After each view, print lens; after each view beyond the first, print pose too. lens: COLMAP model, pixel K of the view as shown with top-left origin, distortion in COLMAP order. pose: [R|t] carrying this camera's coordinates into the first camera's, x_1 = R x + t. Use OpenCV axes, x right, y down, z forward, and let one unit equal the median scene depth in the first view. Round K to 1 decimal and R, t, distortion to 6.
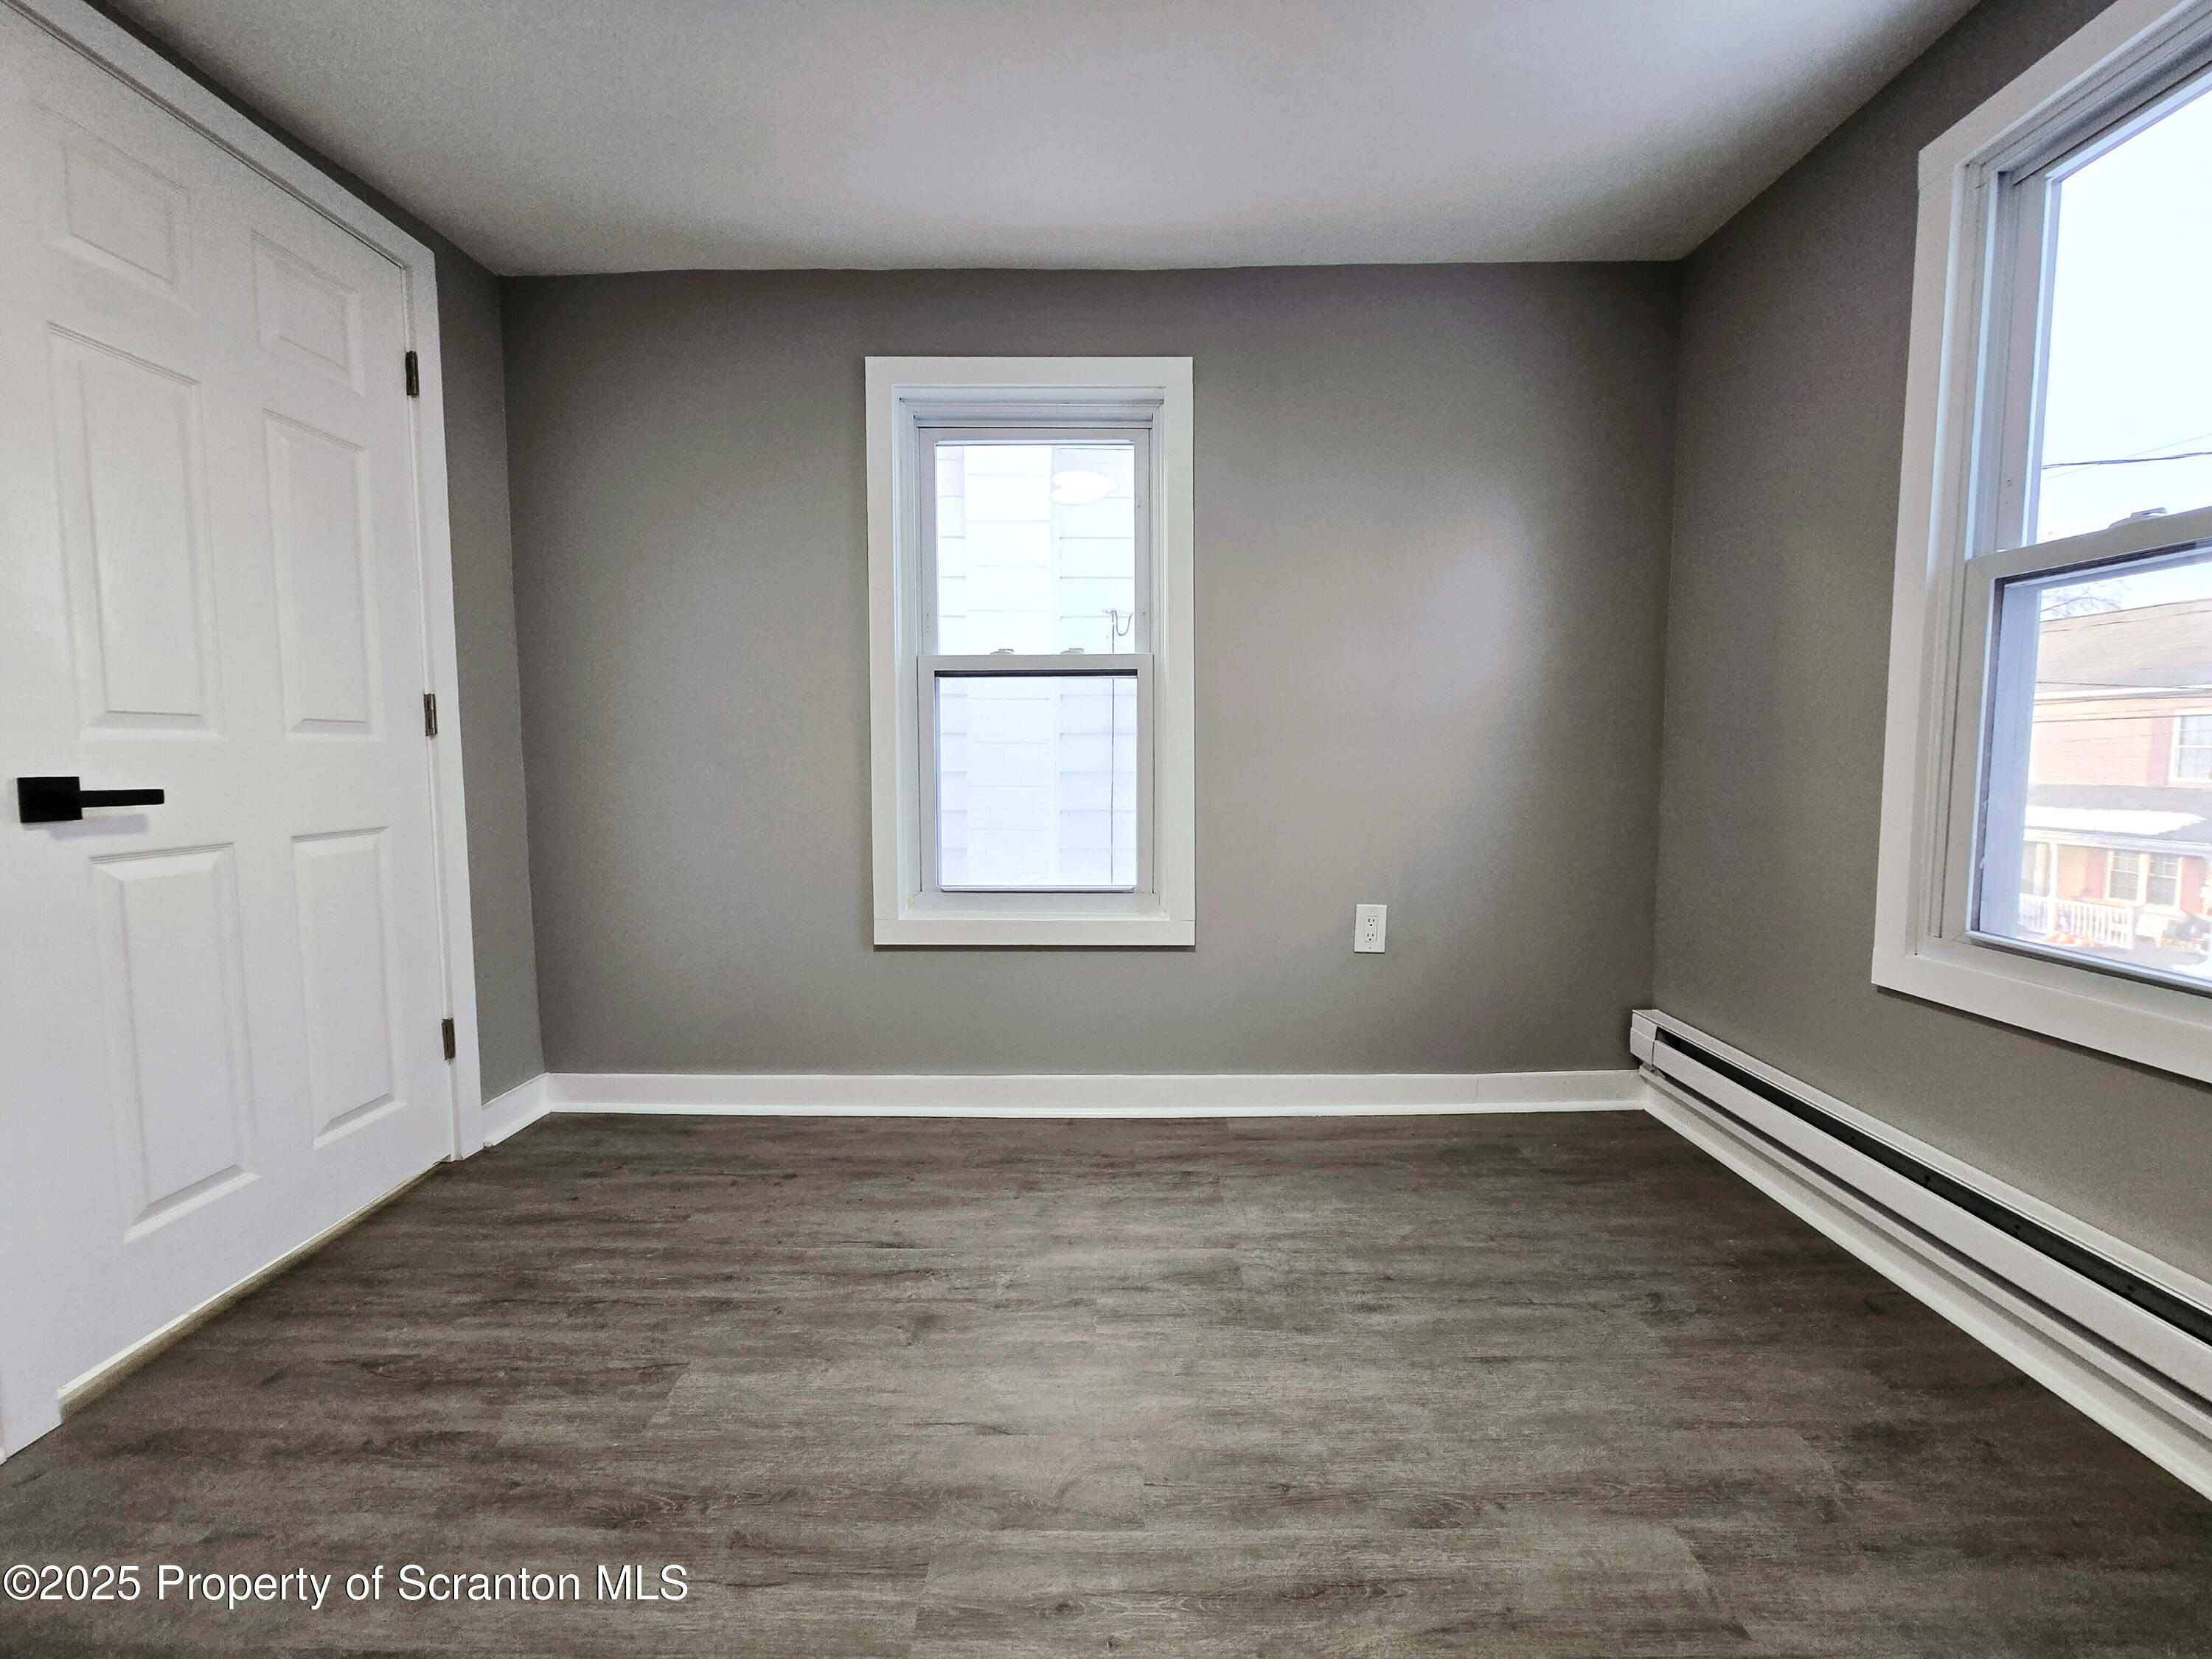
lens RADIAL K [[873.1, 0, 1109.6], [0, 873.1, 813.4], [0, 0, 1]] dist [0.000099, -0.000398]
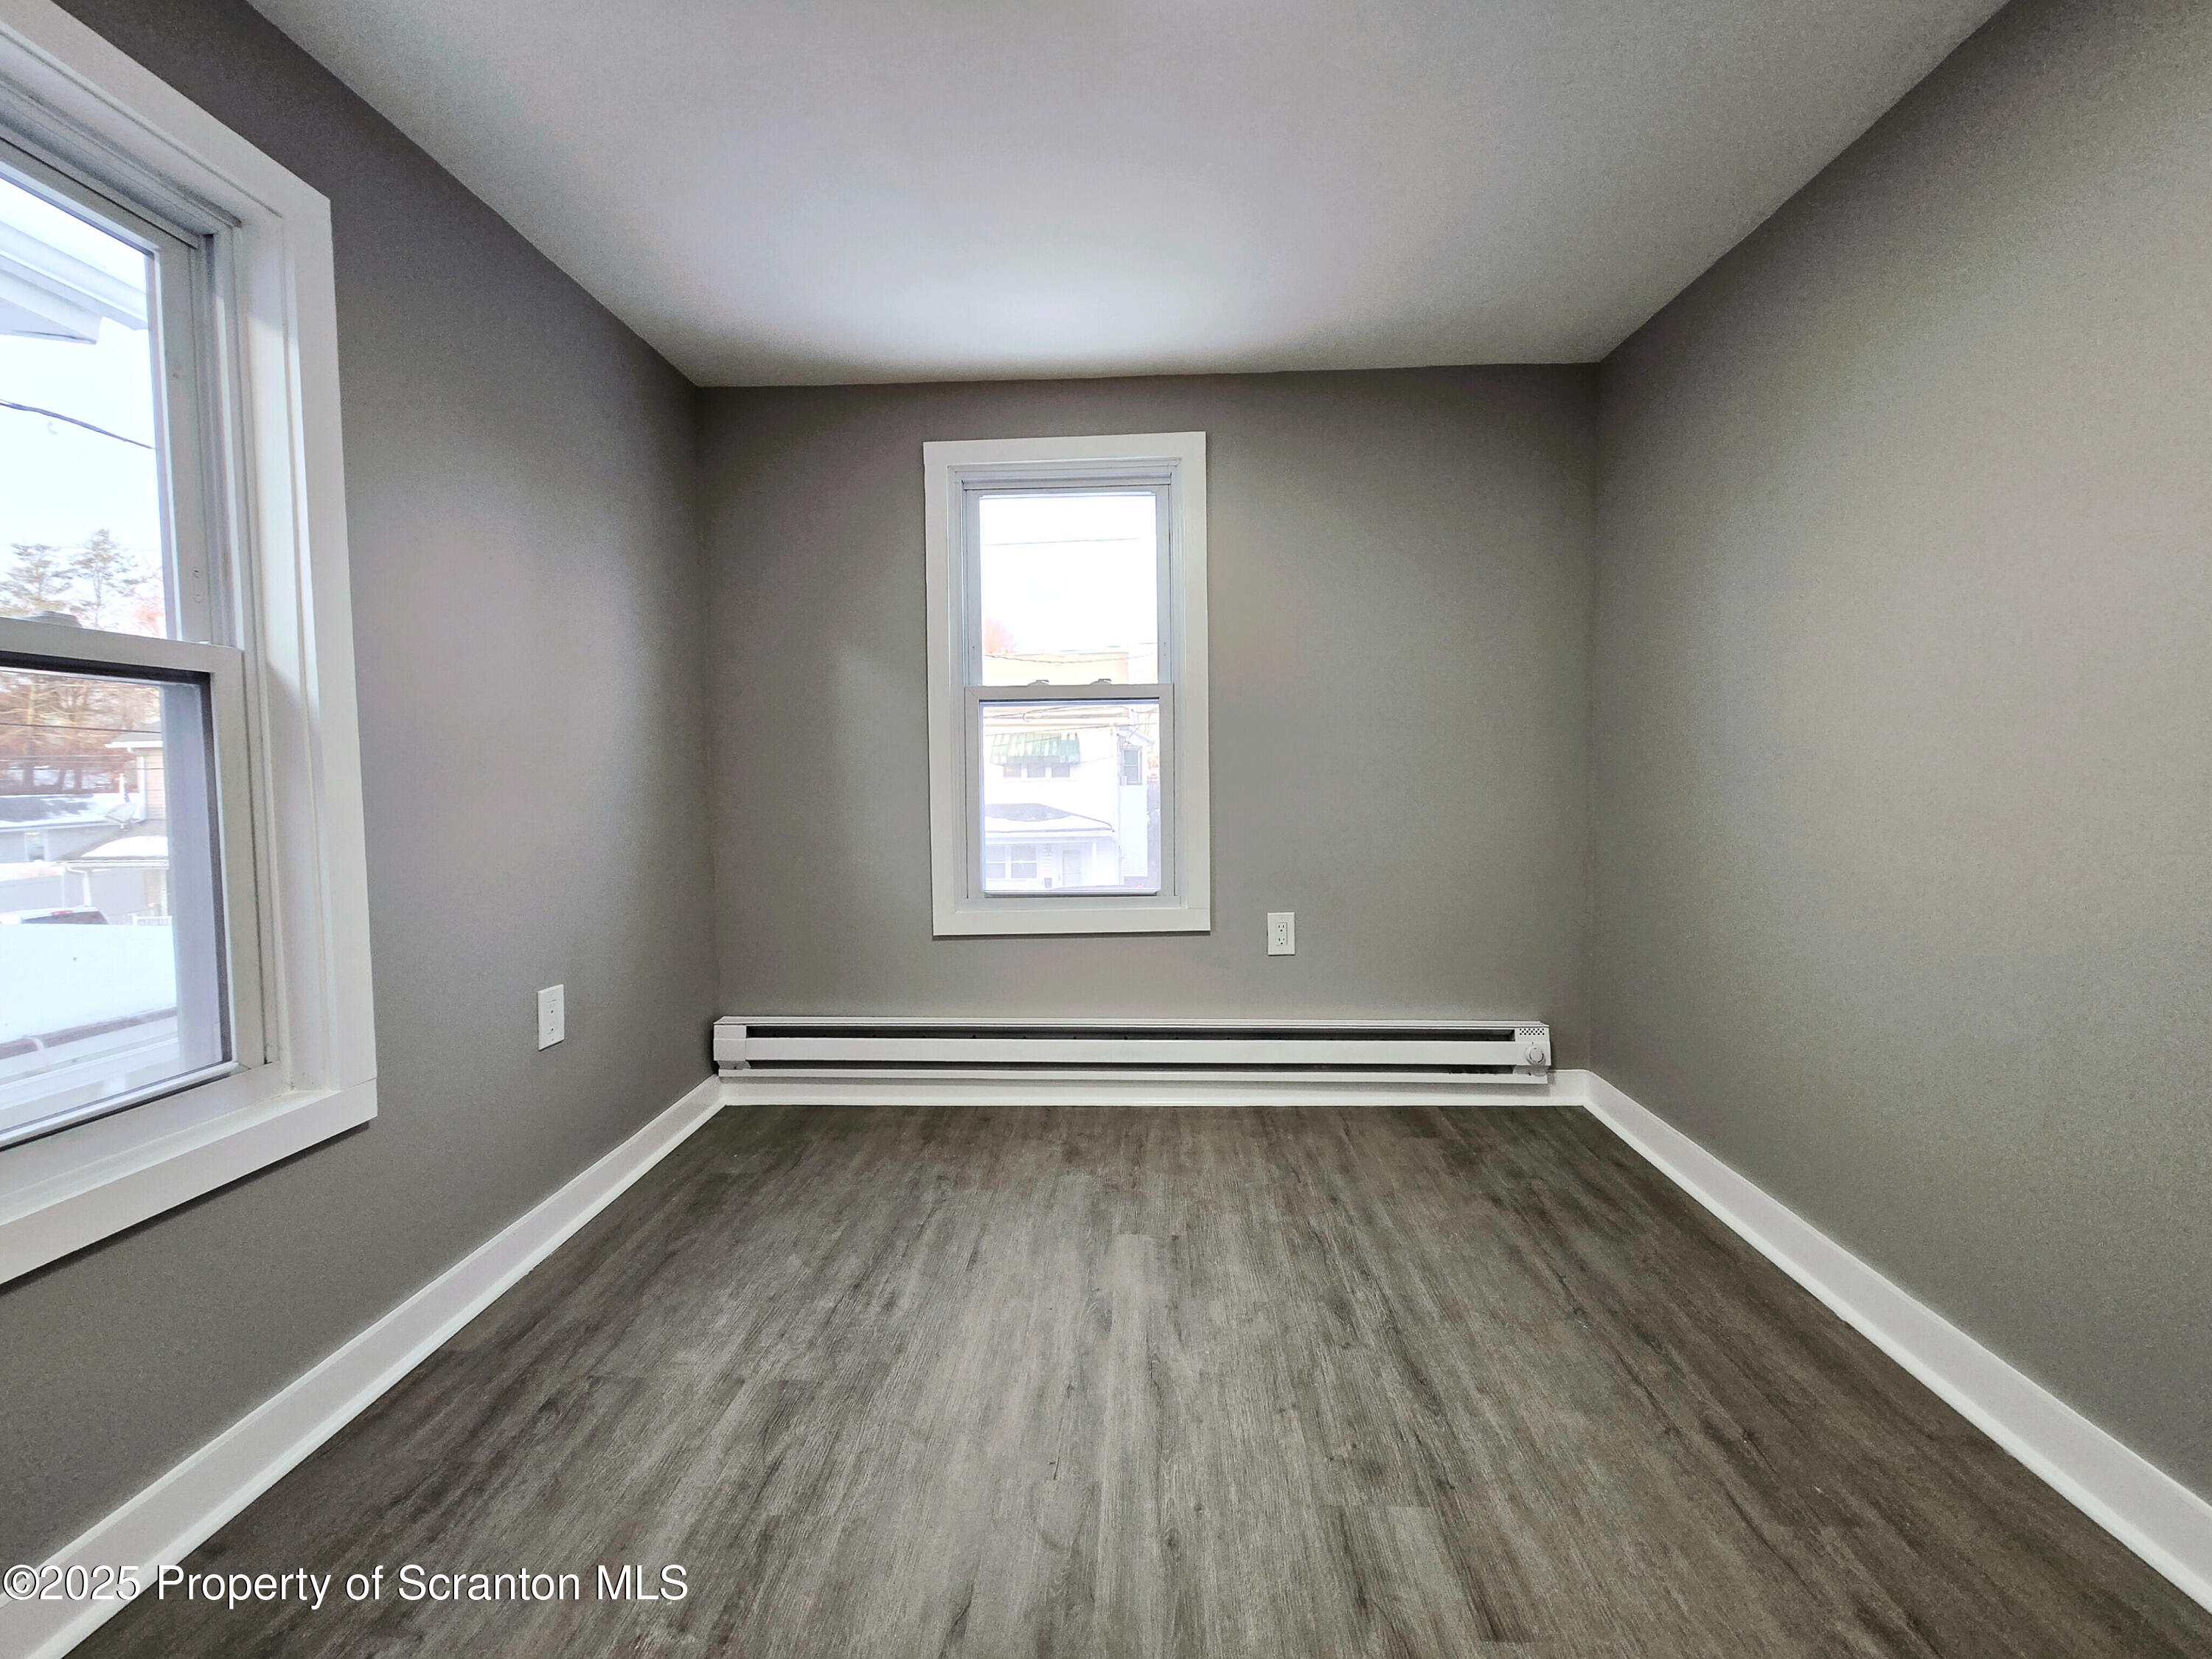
lens RADIAL K [[873.1, 0, 1109.6], [0, 873.1, 813.4], [0, 0, 1]] dist [0.000099, -0.000398]
pose [[0.031772, -0.045646, 0.998452, -0.795046], [0.088866, 0.995129, 0.042667, -0.078725], [-0.995537, 0.087373, 0.035673, 0.646425]]
